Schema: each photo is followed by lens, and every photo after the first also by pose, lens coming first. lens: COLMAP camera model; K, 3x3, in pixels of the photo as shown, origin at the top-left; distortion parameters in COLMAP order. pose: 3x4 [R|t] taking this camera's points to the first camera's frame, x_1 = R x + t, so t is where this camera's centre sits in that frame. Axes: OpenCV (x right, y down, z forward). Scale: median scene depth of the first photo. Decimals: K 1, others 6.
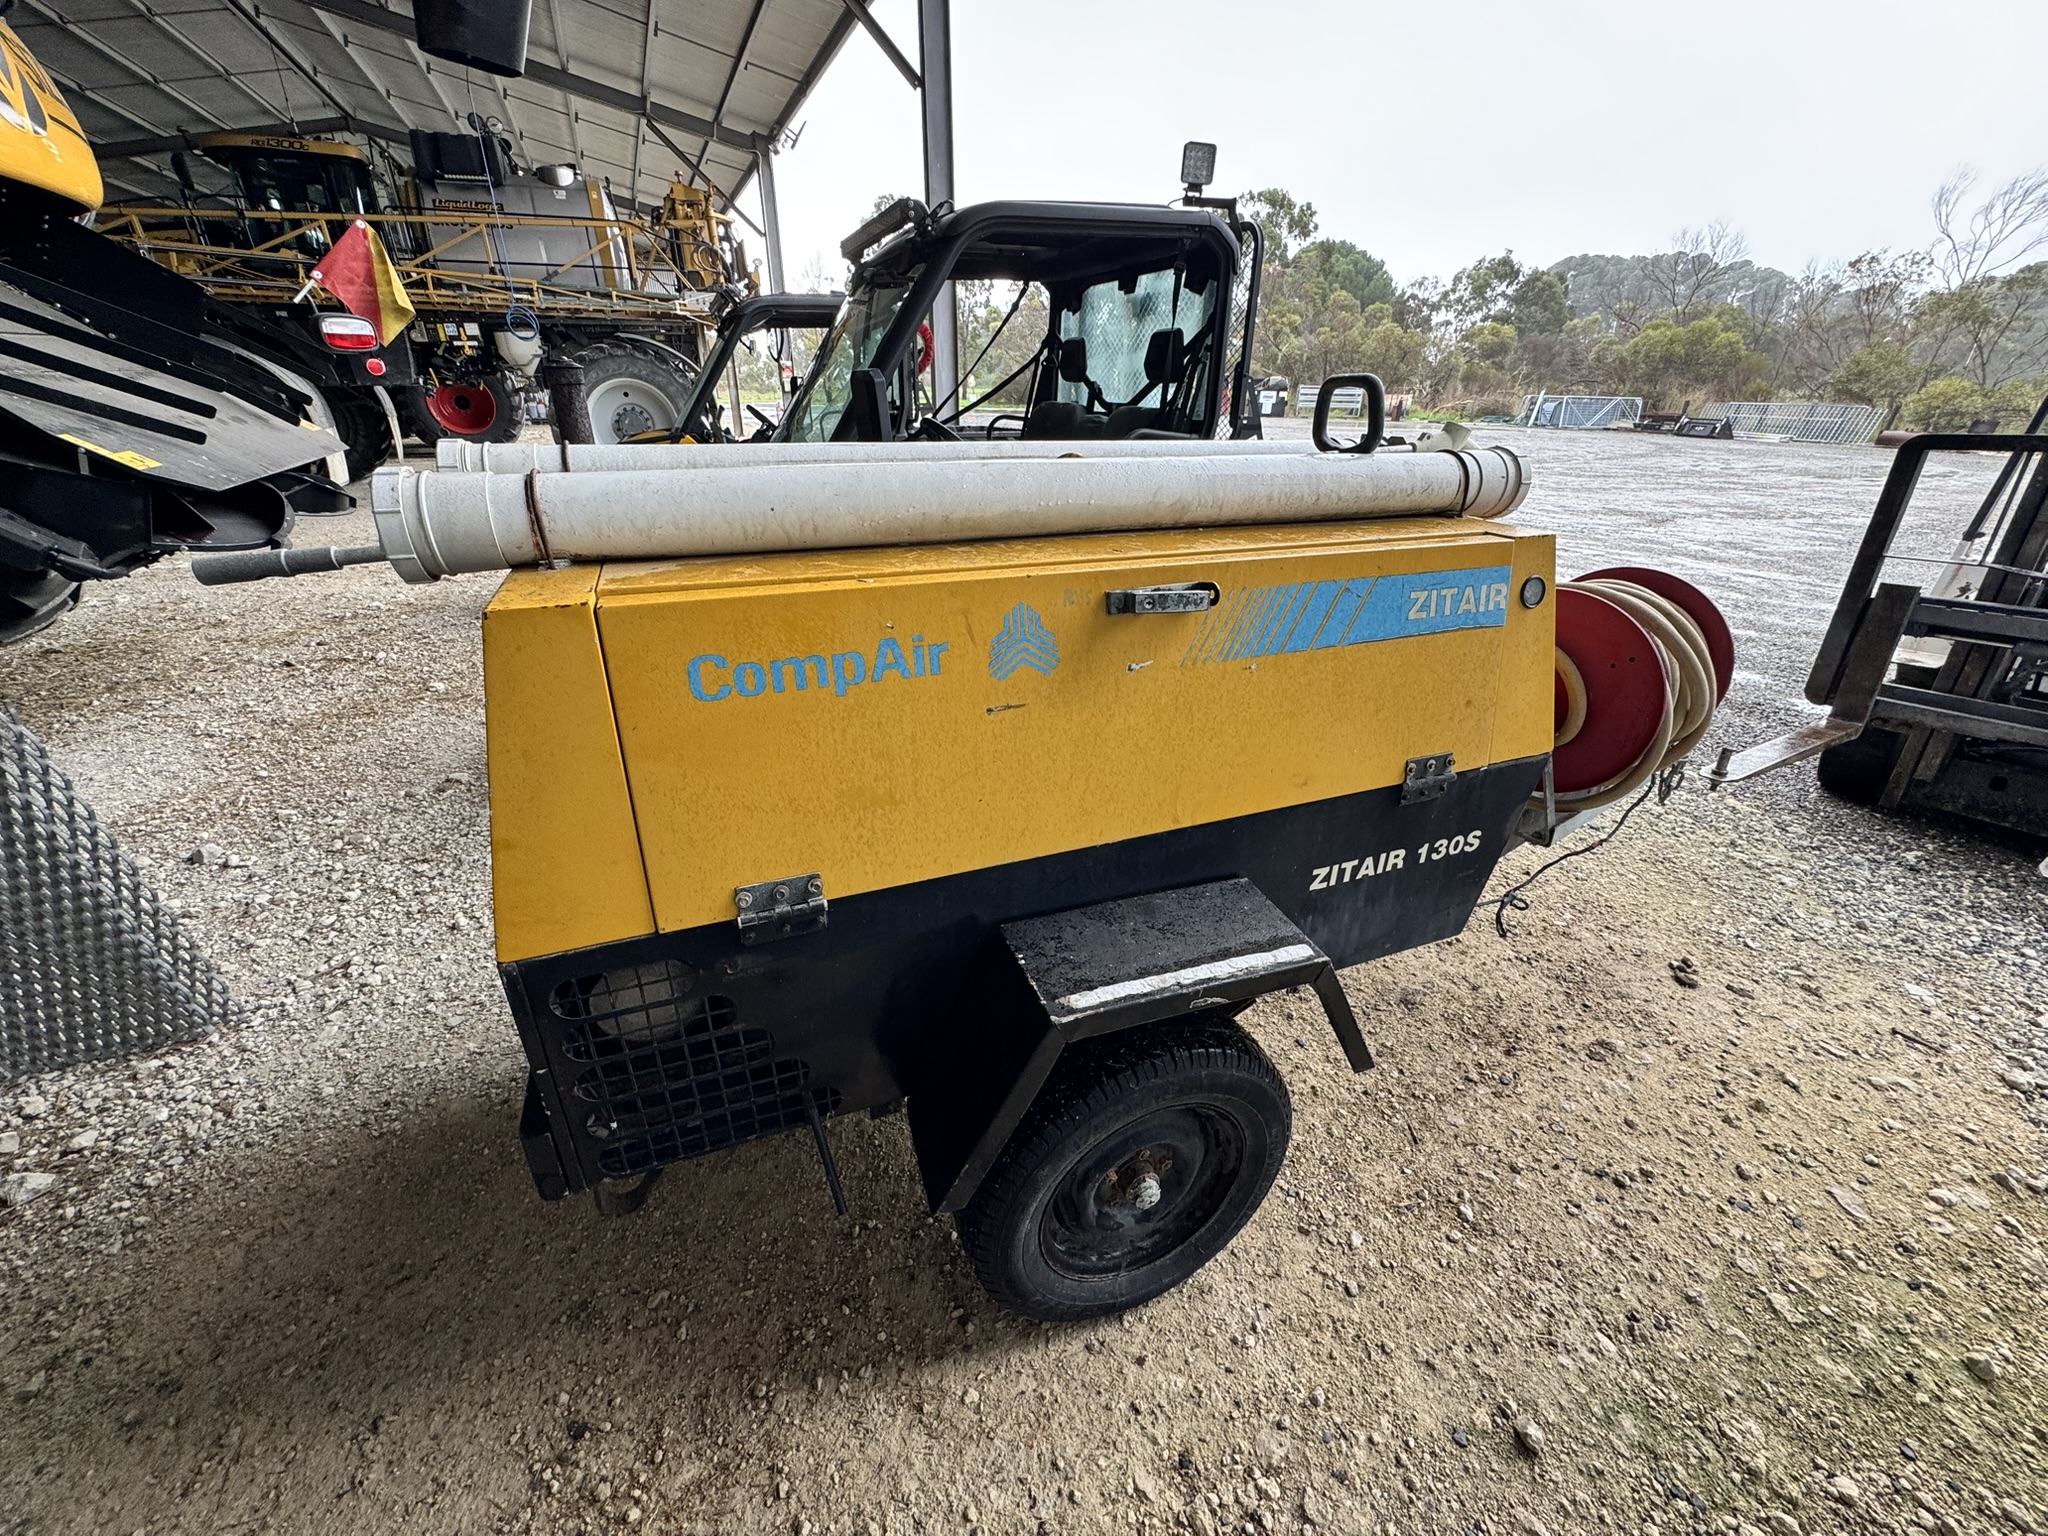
lens RADIAL K [[817.8, 0, 1024.0], [0, 817.8, 768.0], [0, 0, 1]] dist [-0.002334, 0.000201]
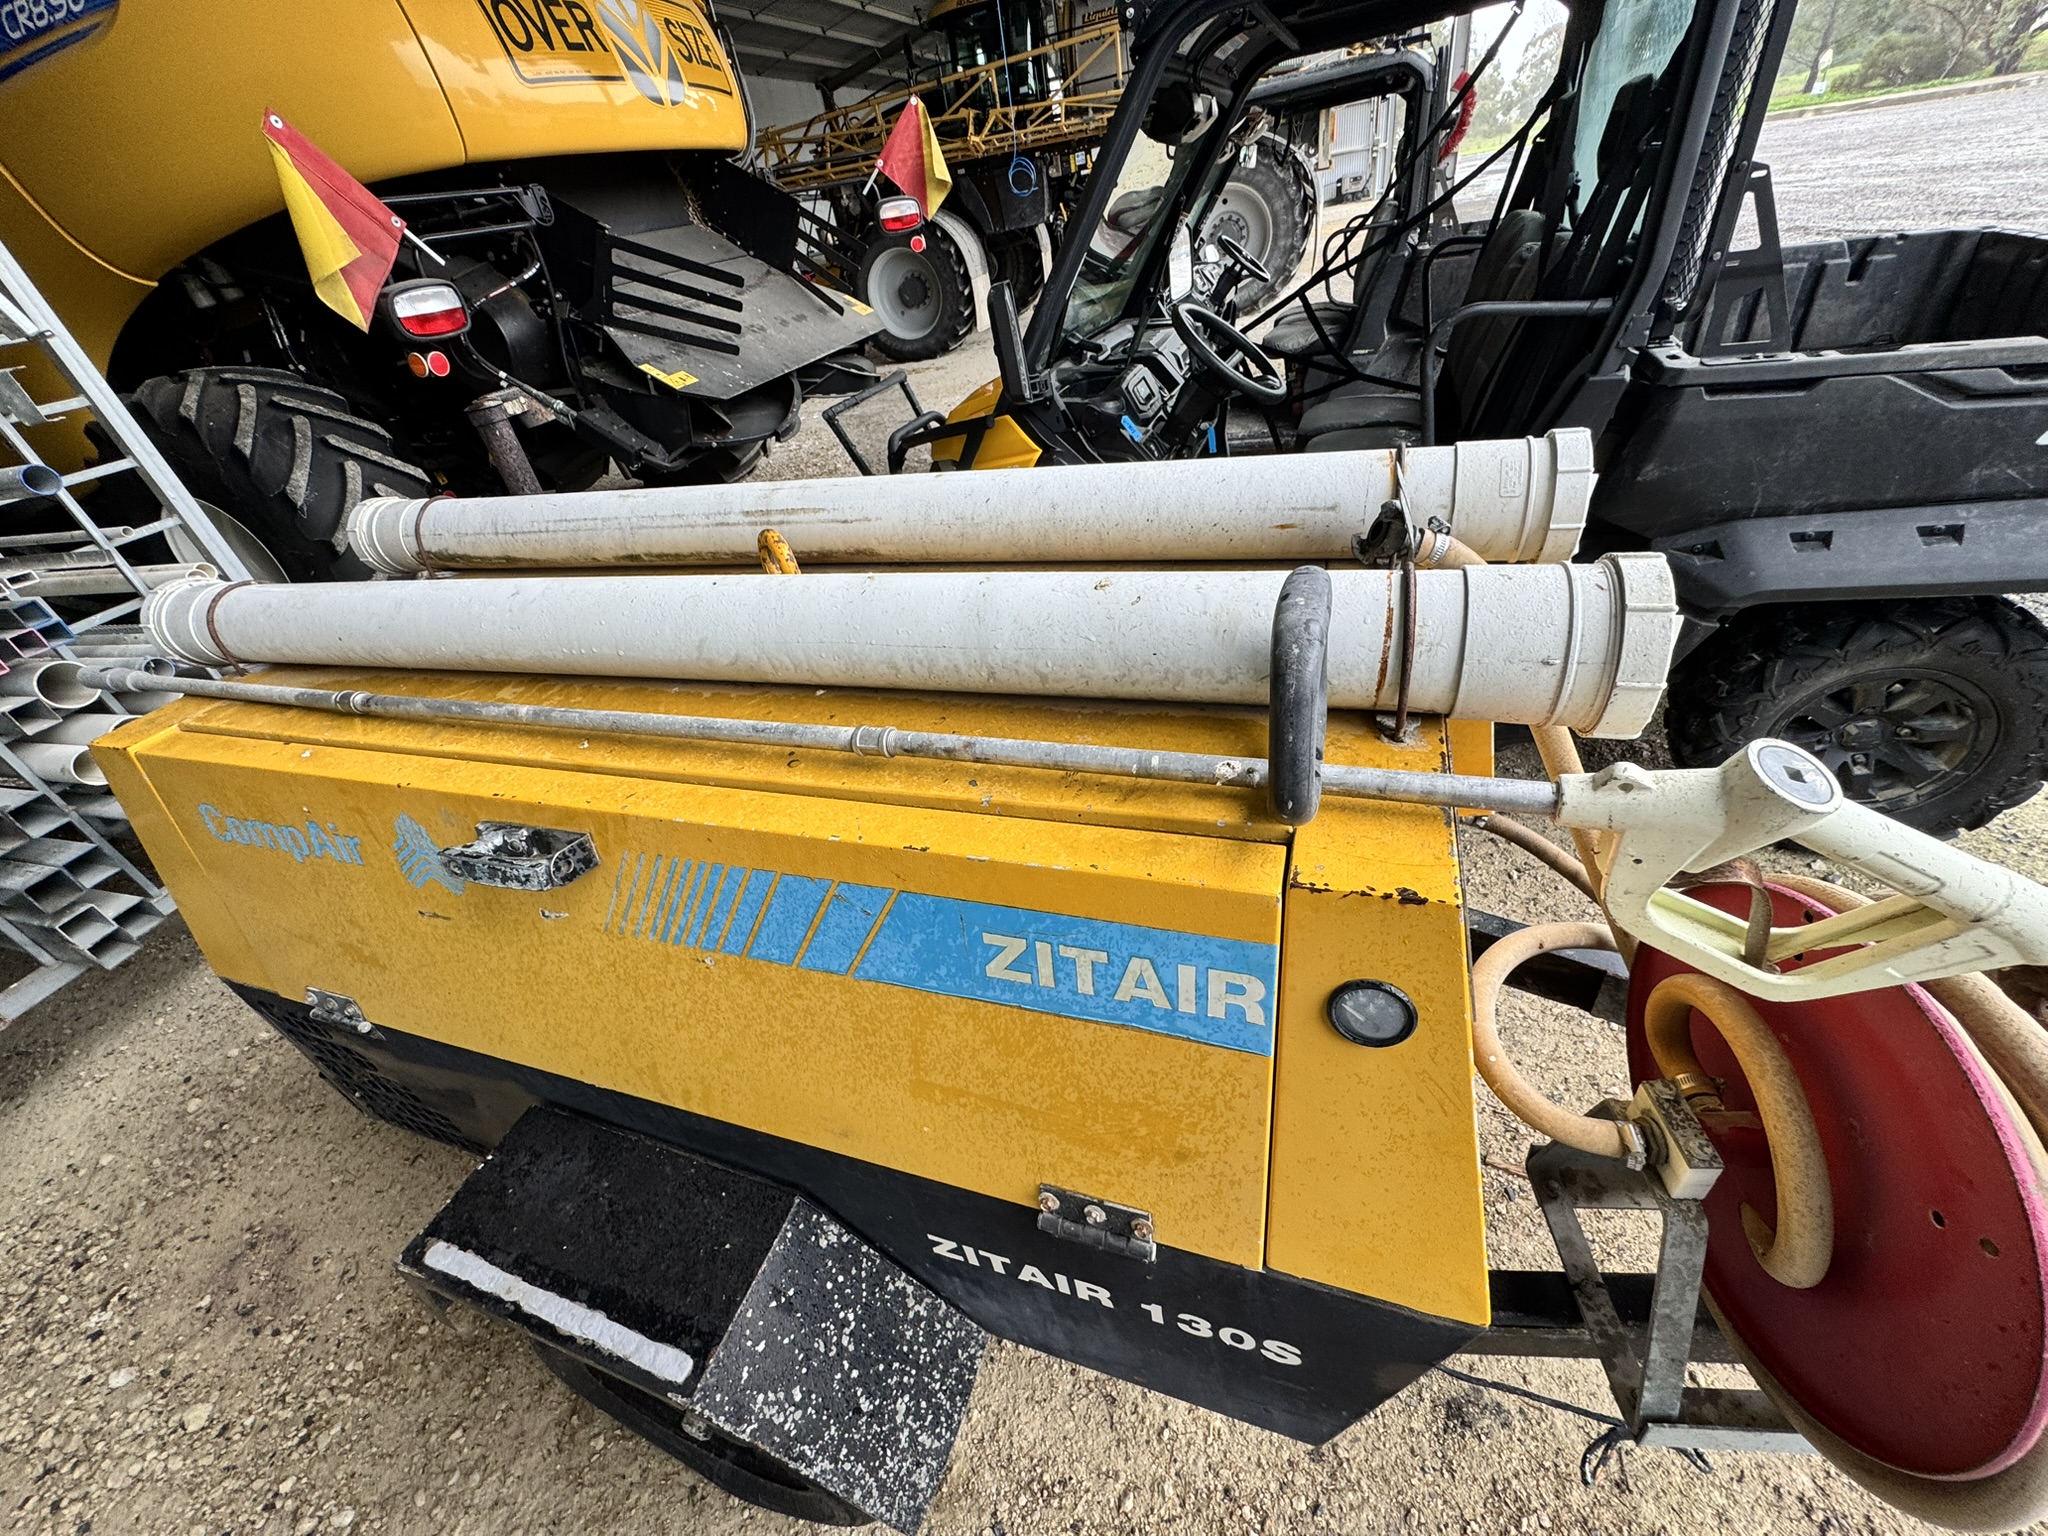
lens RADIAL K [[817.8, 0, 1024.0], [0, 817.8, 768.0], [0, 0, 1]] dist [-0.002334, 0.000201]
pose [[0.739977, 0.274311, -0.614156, 0.277390], [-0.134836, 0.955024, 0.264100, -0.160332], [0.658979, -0.112618, 0.743683, 0.239324]]
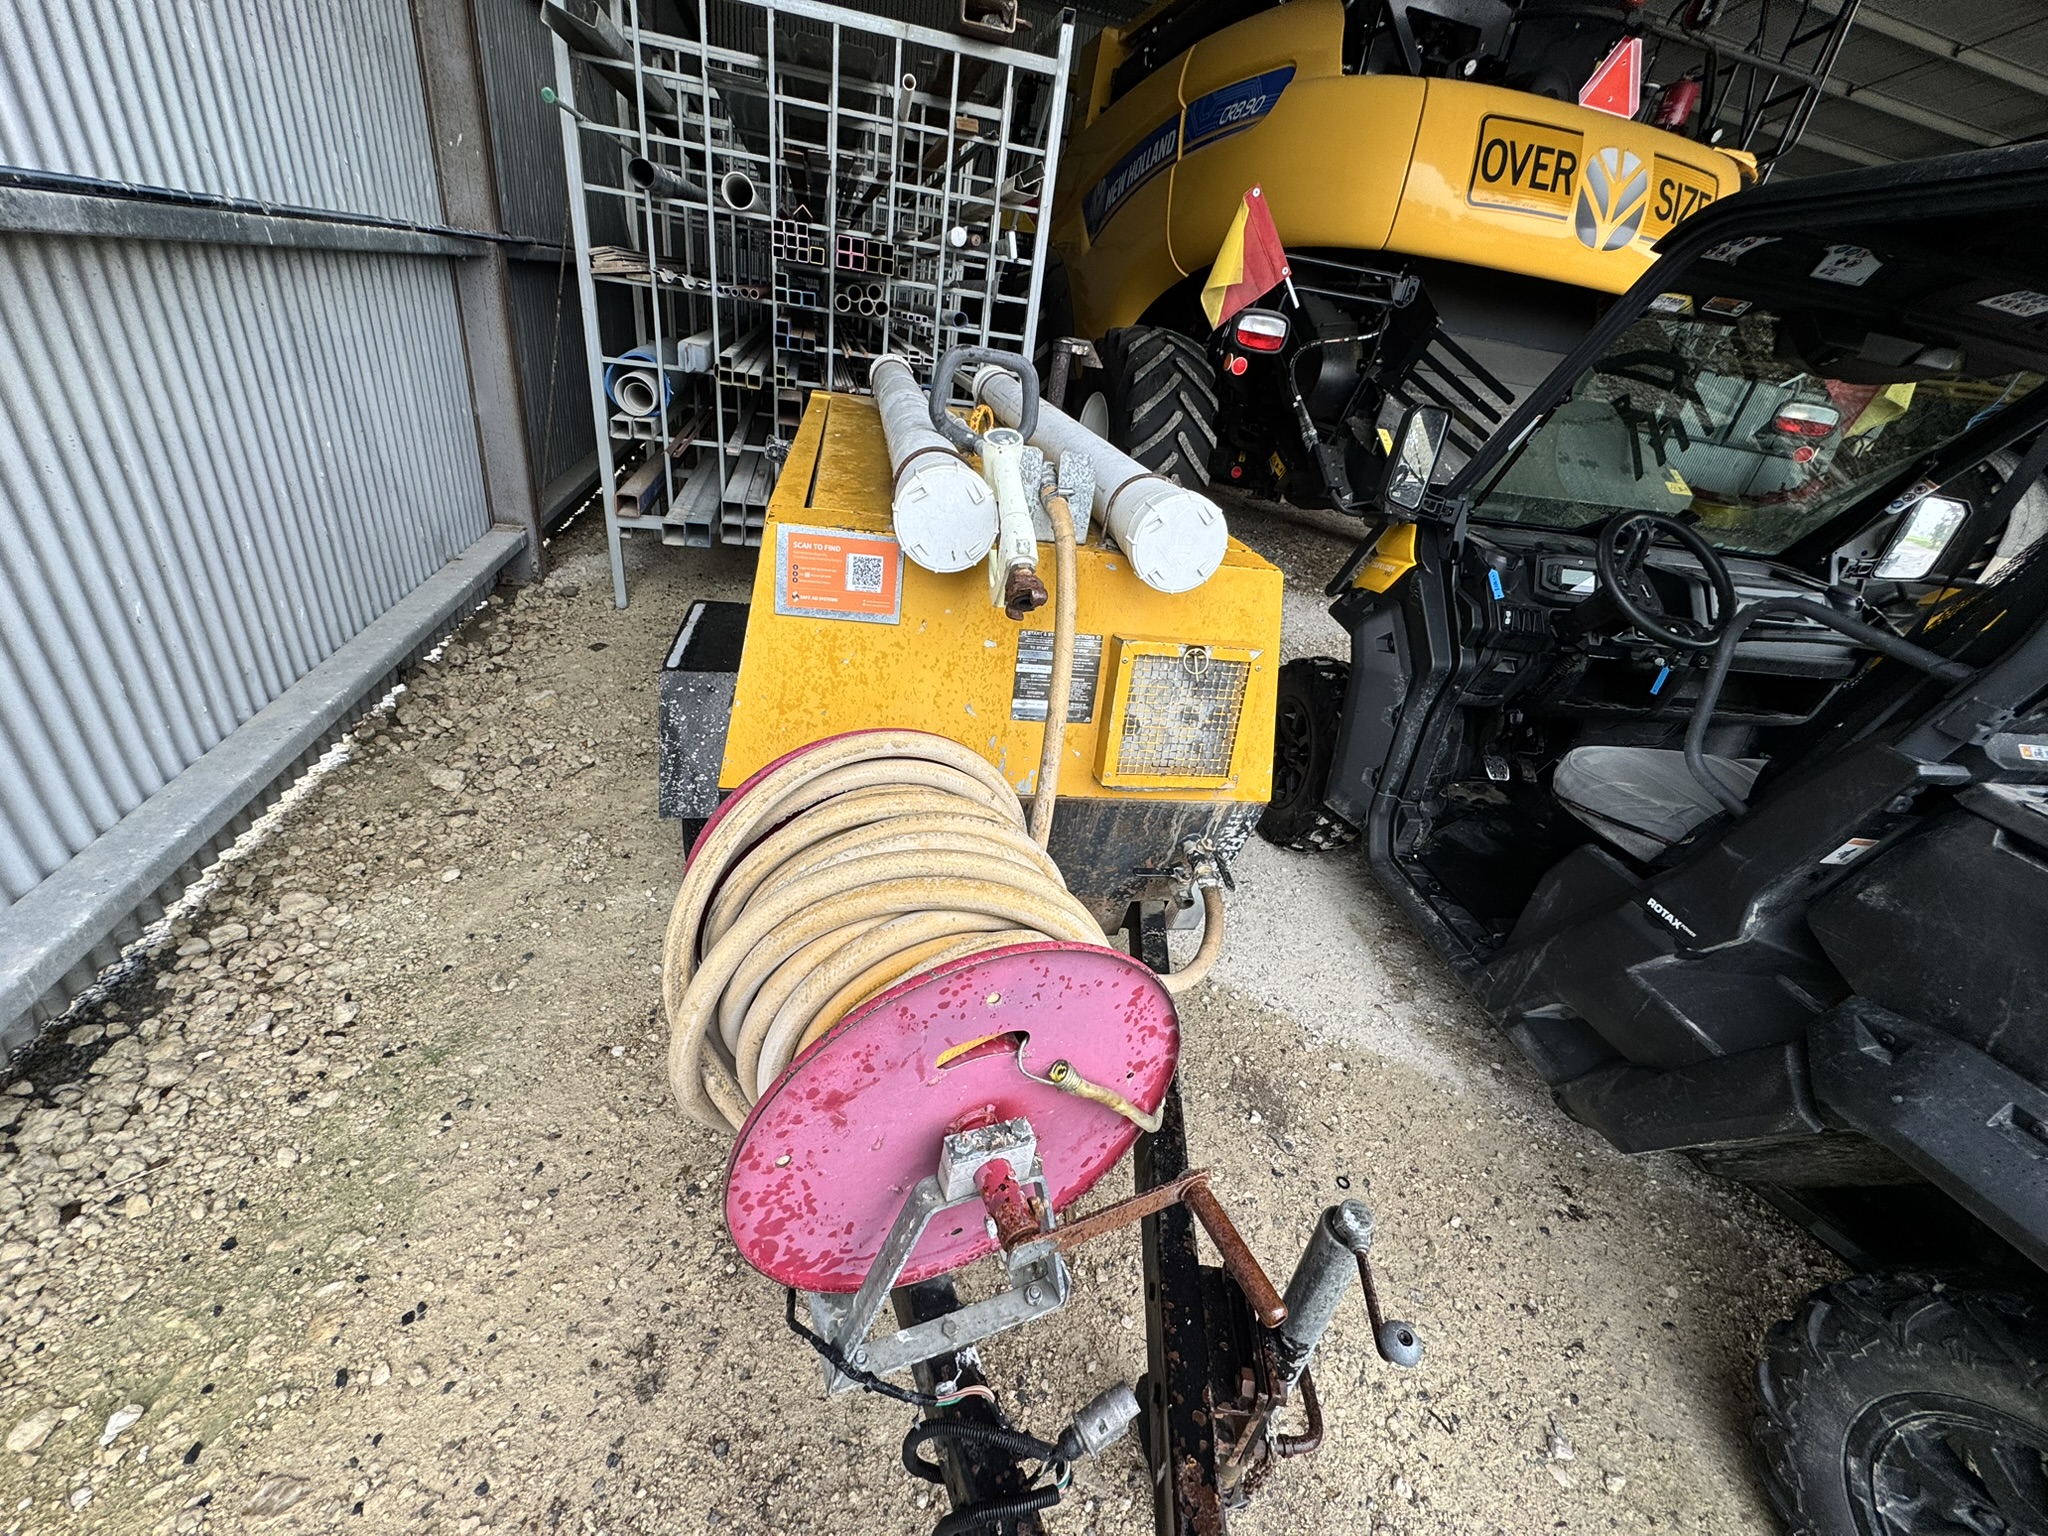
lens RADIAL K [[817.8, 0, 1024.0], [0, 817.8, 768.0], [0, 0, 1]] dist [-0.002334, 0.000201]
pose [[-0.188557, 0.446489, -0.874696, 0.541594], [-0.551446, 0.688863, 0.470505, -0.244698], [0.812621, 0.571065, 0.116325, 0.474713]]
